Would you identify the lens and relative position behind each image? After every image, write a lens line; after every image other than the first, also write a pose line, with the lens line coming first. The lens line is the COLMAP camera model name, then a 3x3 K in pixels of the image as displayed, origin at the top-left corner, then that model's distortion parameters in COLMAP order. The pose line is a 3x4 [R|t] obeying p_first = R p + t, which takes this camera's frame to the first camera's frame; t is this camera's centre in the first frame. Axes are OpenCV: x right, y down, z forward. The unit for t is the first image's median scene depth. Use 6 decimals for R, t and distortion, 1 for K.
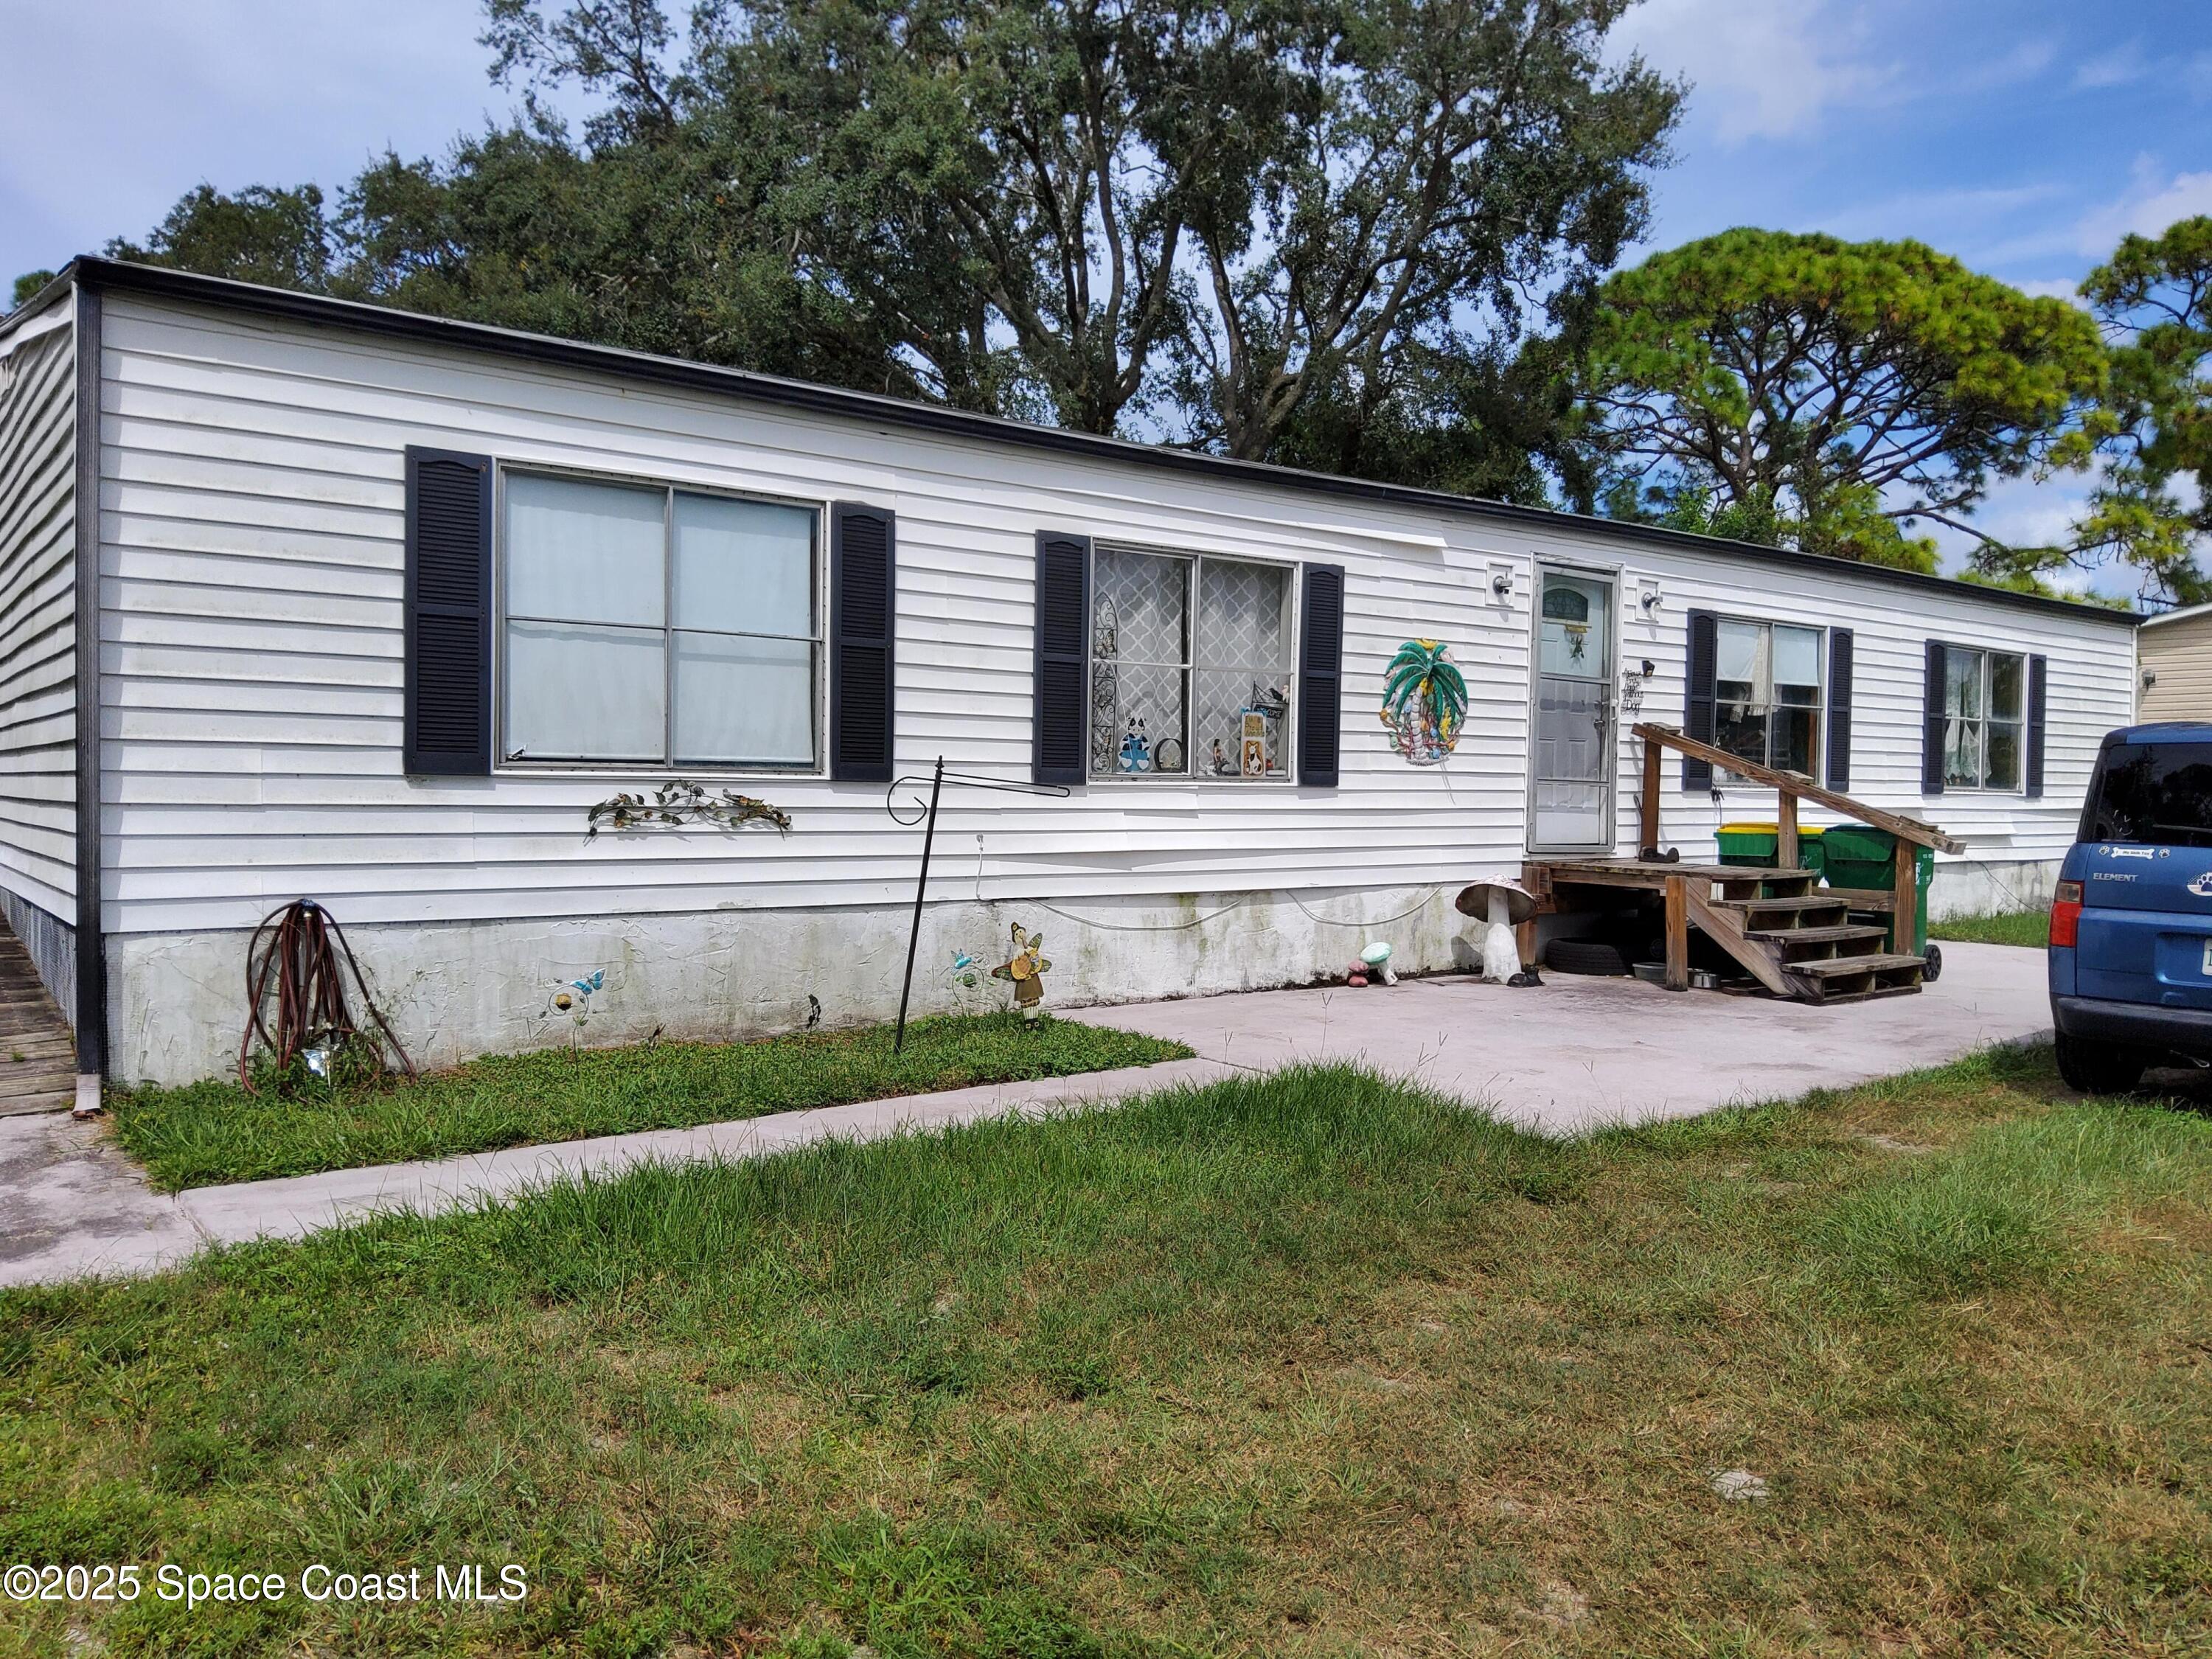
lens RADIAL K [[1611.6, 0, 1070.9], [0, 1611.6, 837.4], [0, 0, 1]] dist [0.062187, -0.080166]
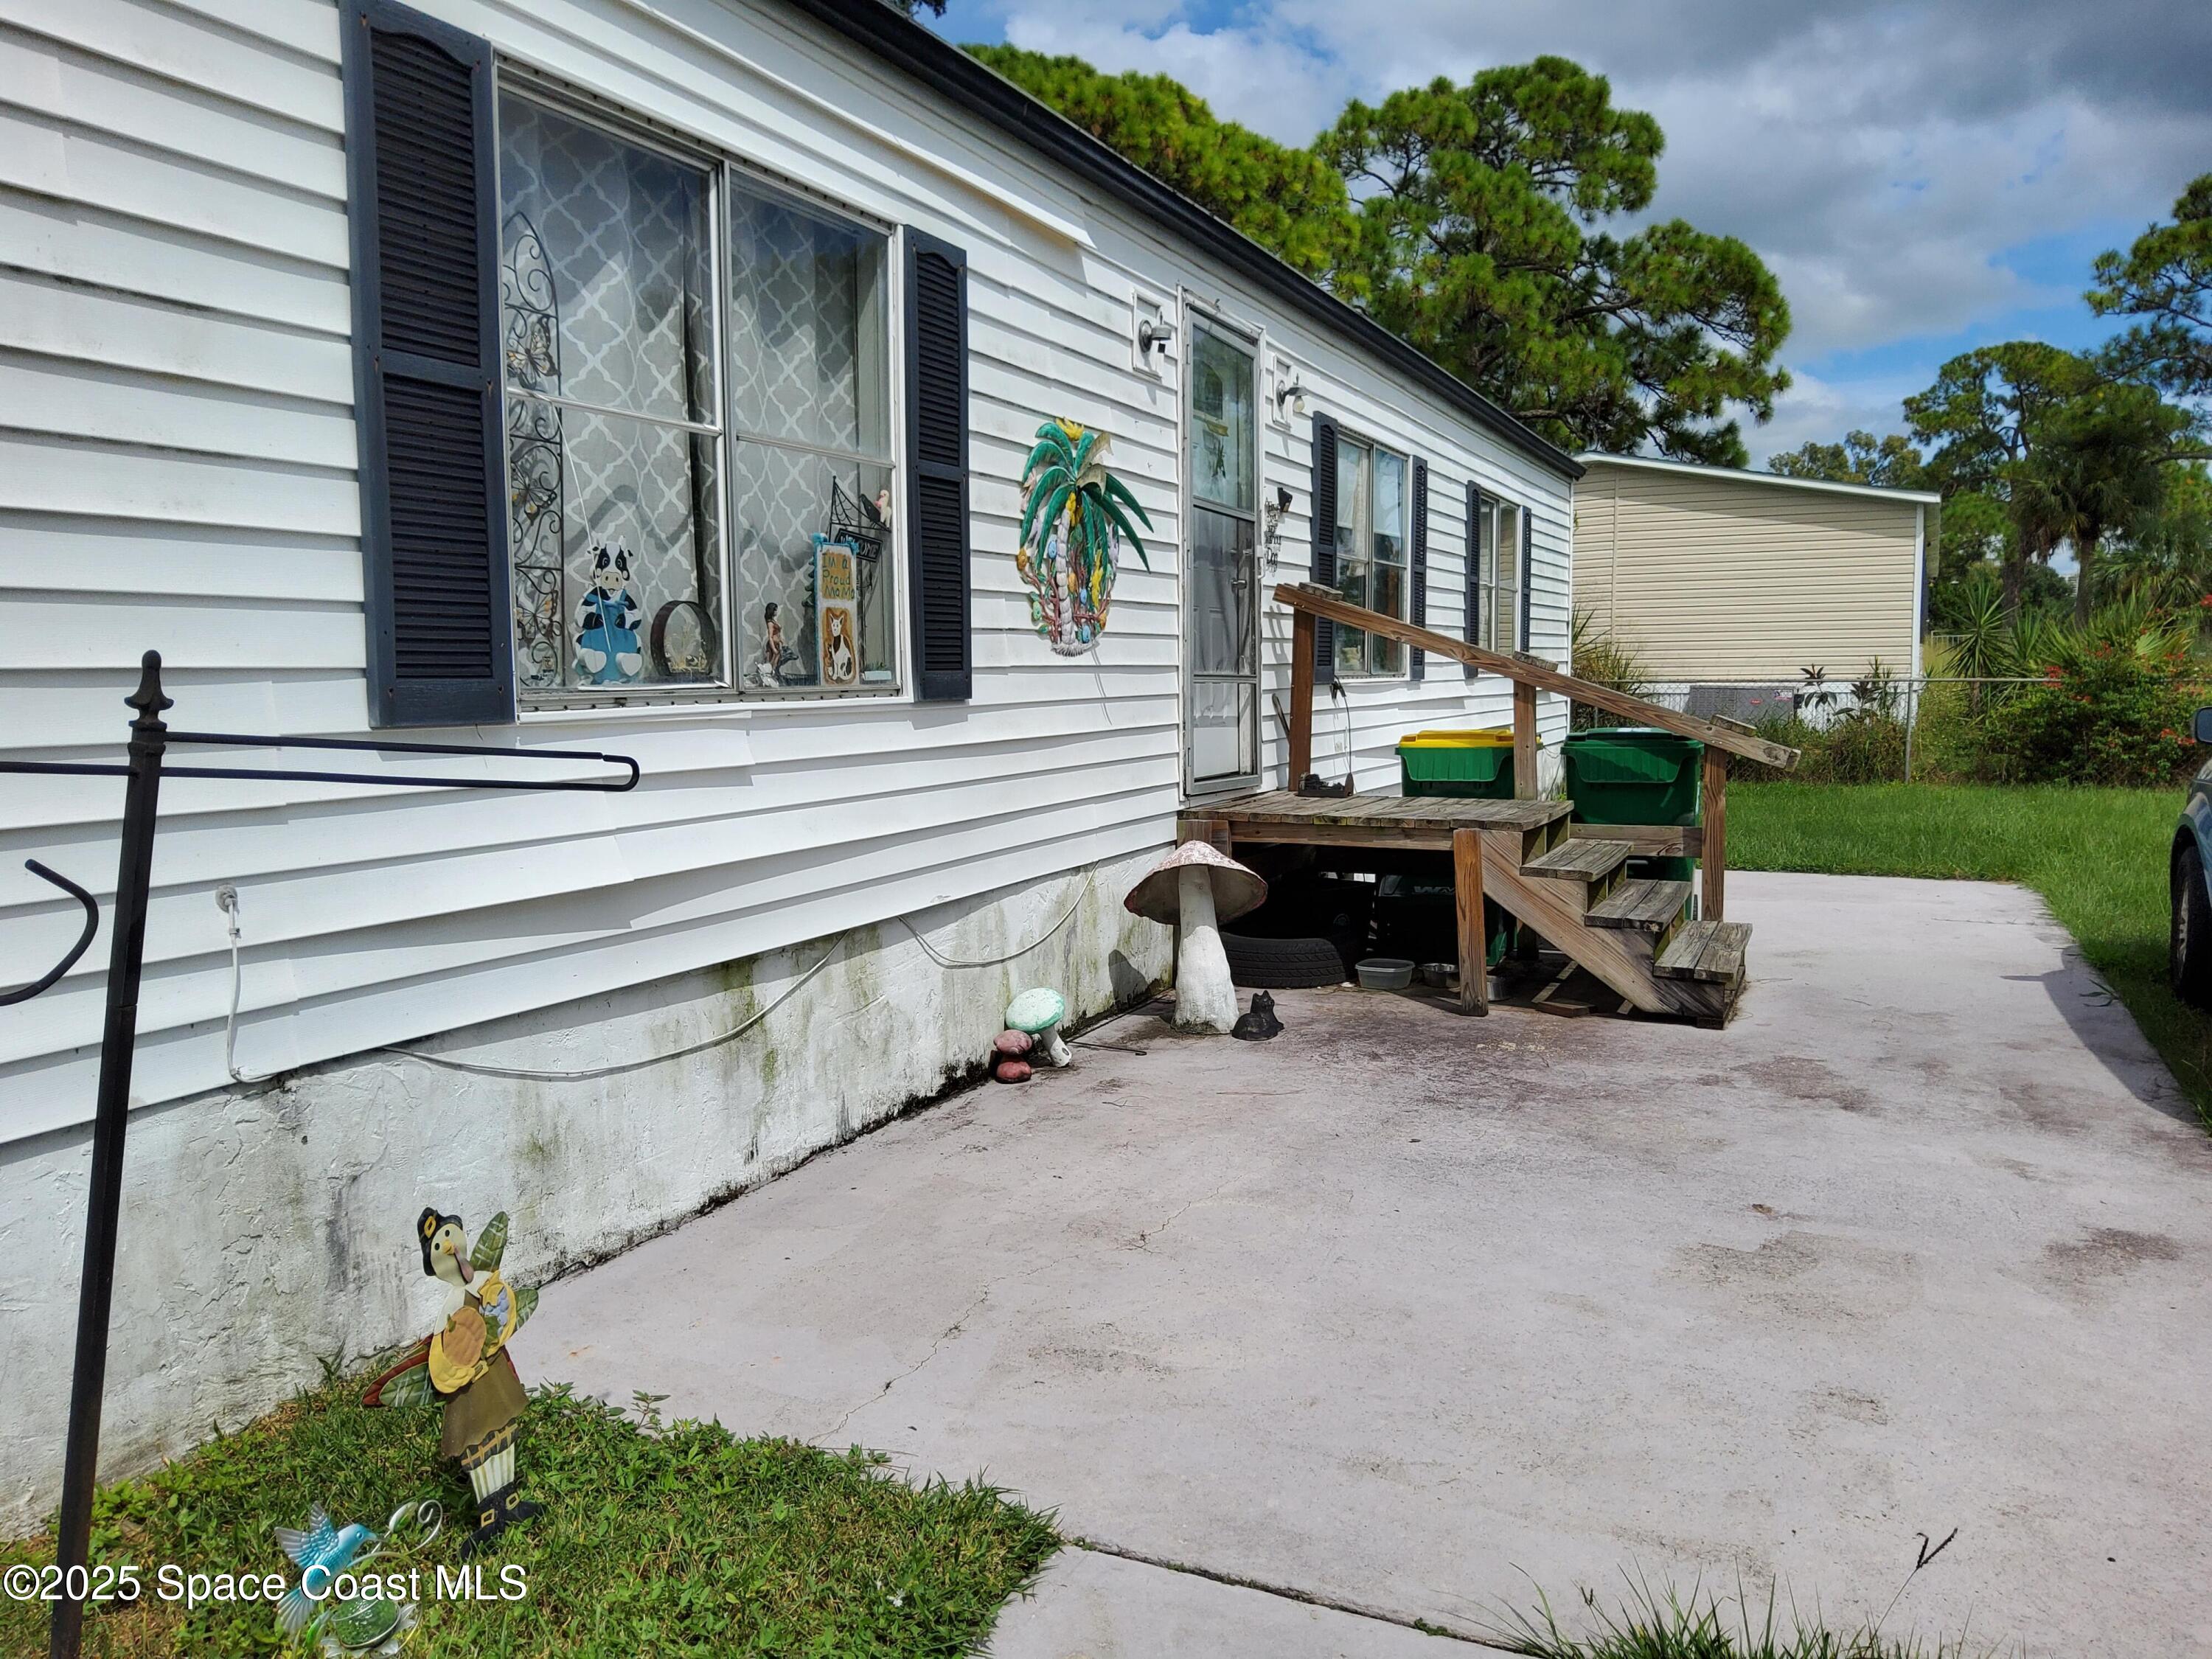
lens RADIAL K [[1701.1, 0, 1109.8], [0, 1701.1, 842.5], [0, 0, 1]] dist [0.036045, -0.071011]
pose [[0.873014, -0.071356, 0.482446, -0.059523], [0.038154, 0.996199, 0.078300, -0.028605], [-0.486200, -0.049950, 0.872419, 0.542112]]
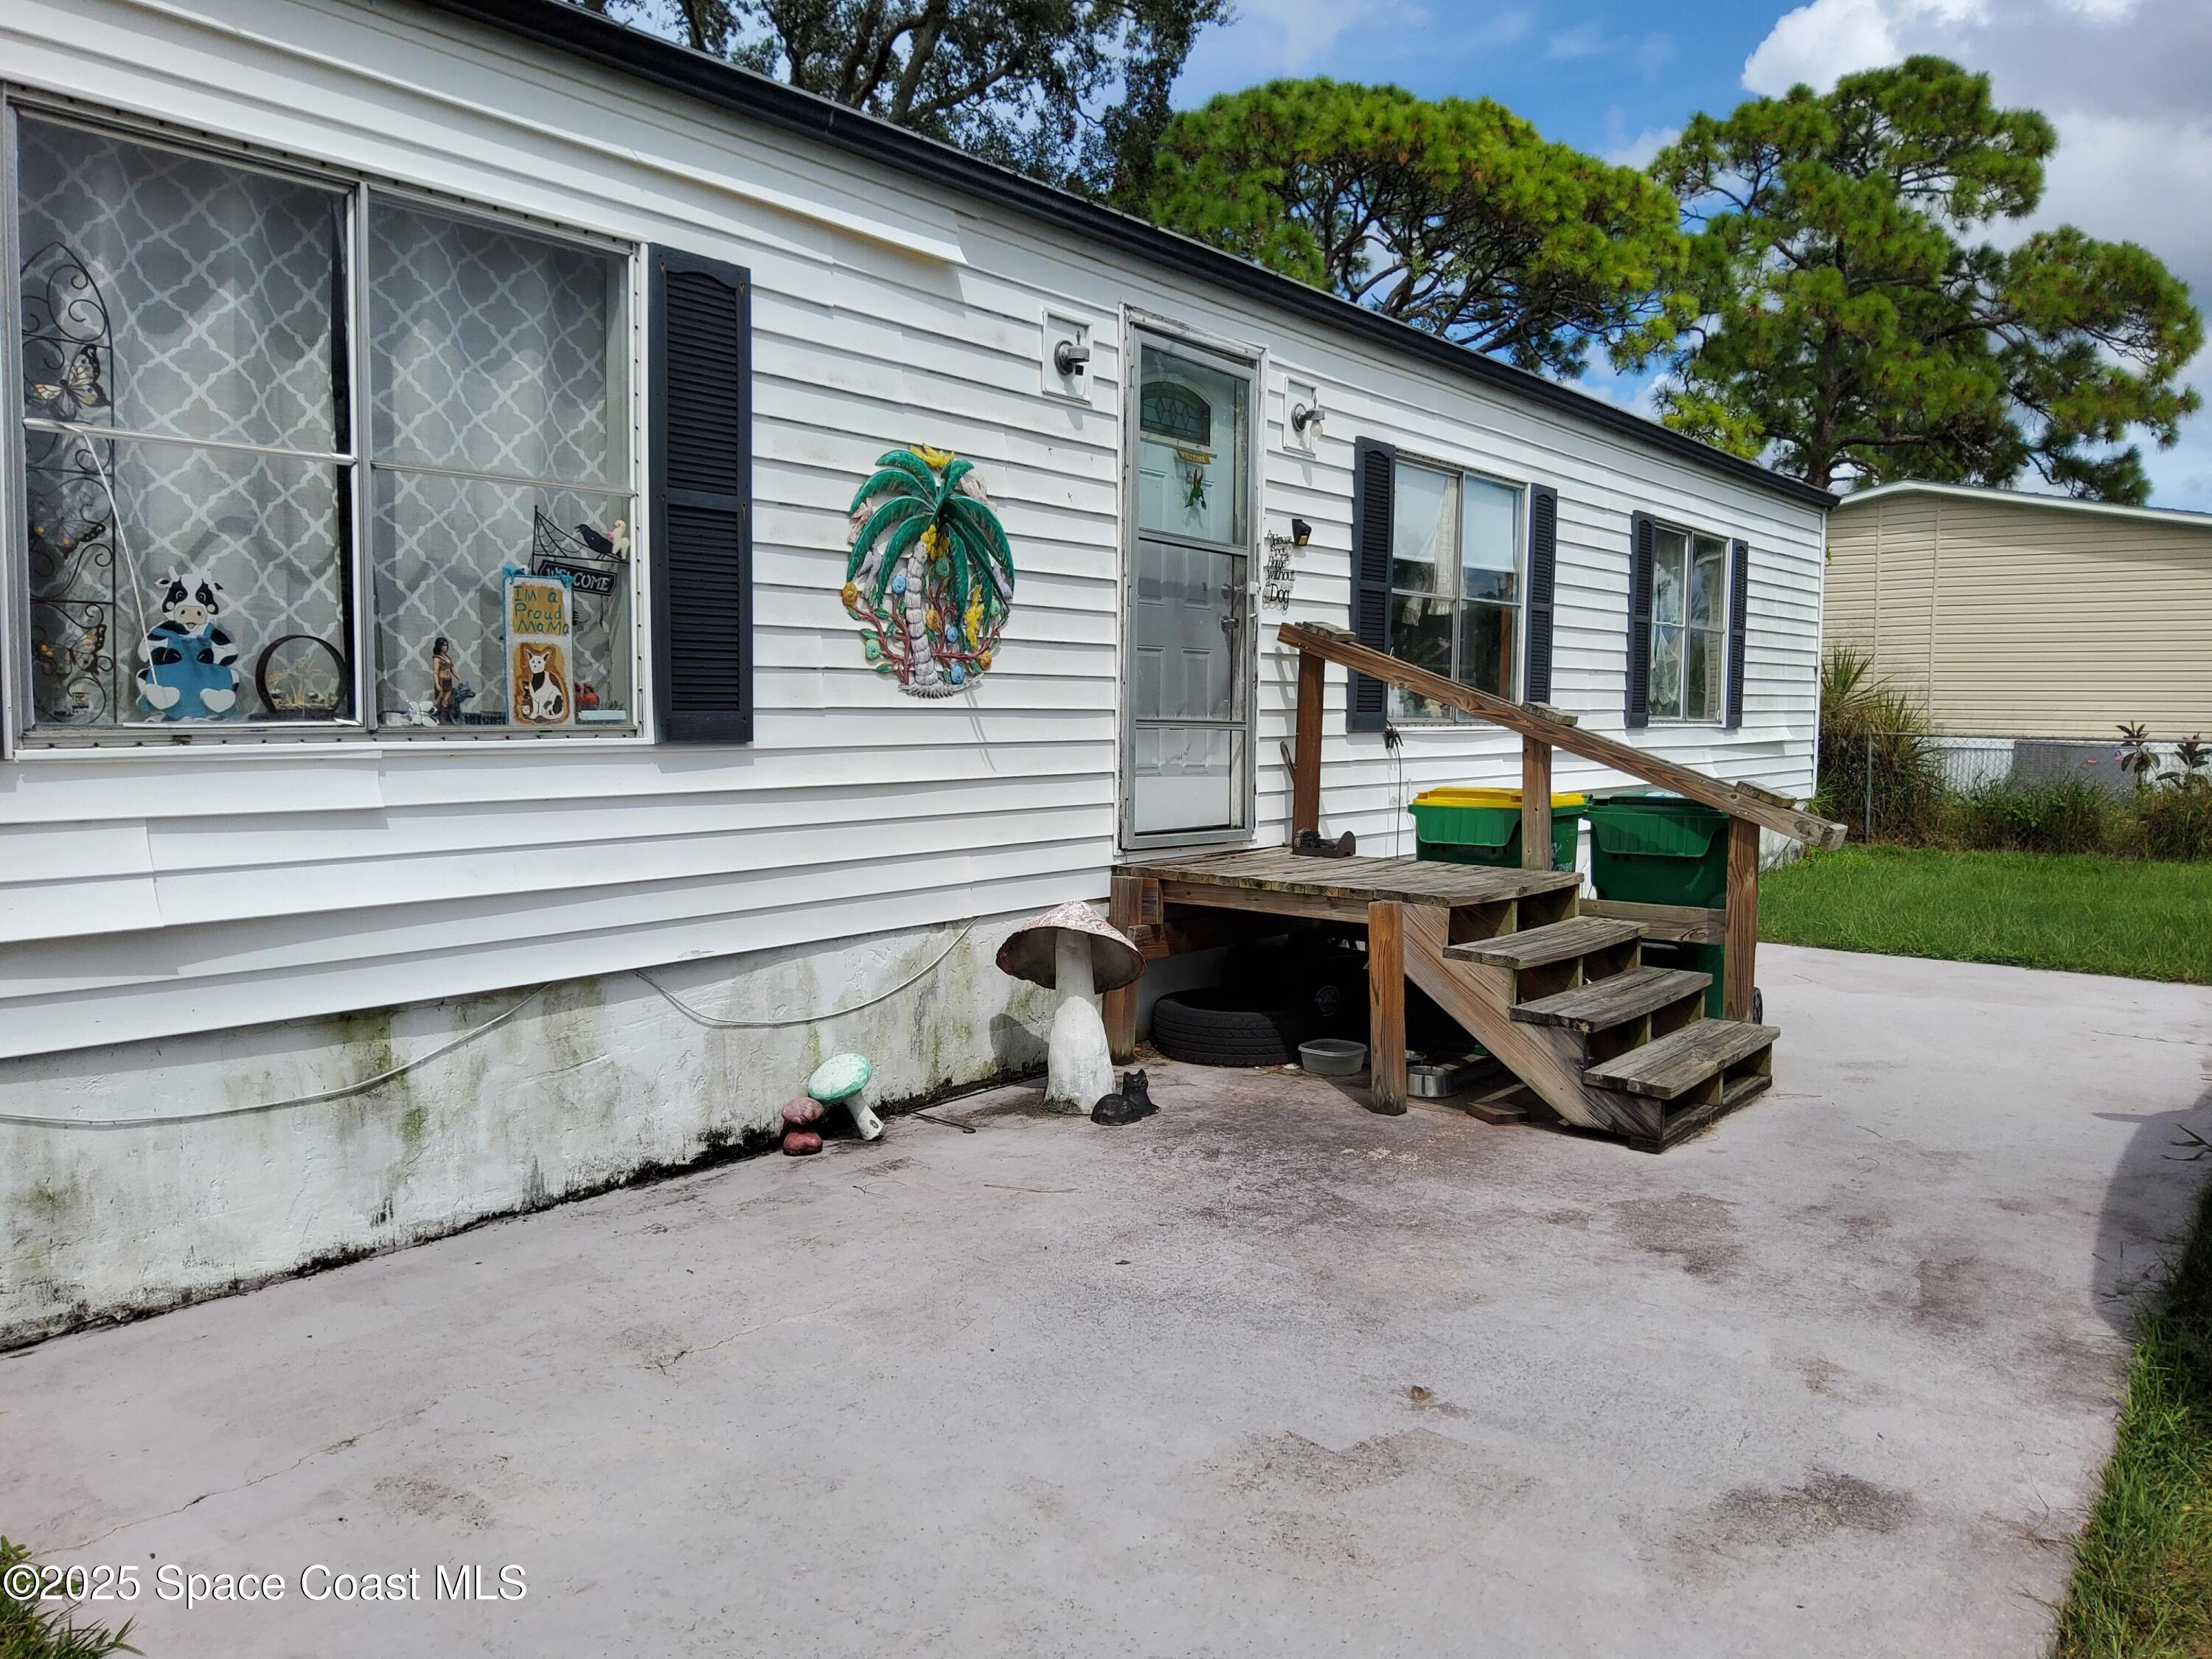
lens RADIAL K [[1701.1, 0, 1092.5], [0, 1701.1, 827.4], [0, 0, 1]] dist [0.036045, -0.071011]
pose [[0.960835, -0.023313, 0.276138, 0.130697], [0.011414, 0.998939, 0.044620, -0.029509], [-0.276885, -0.039721, 0.960082, 0.518936]]
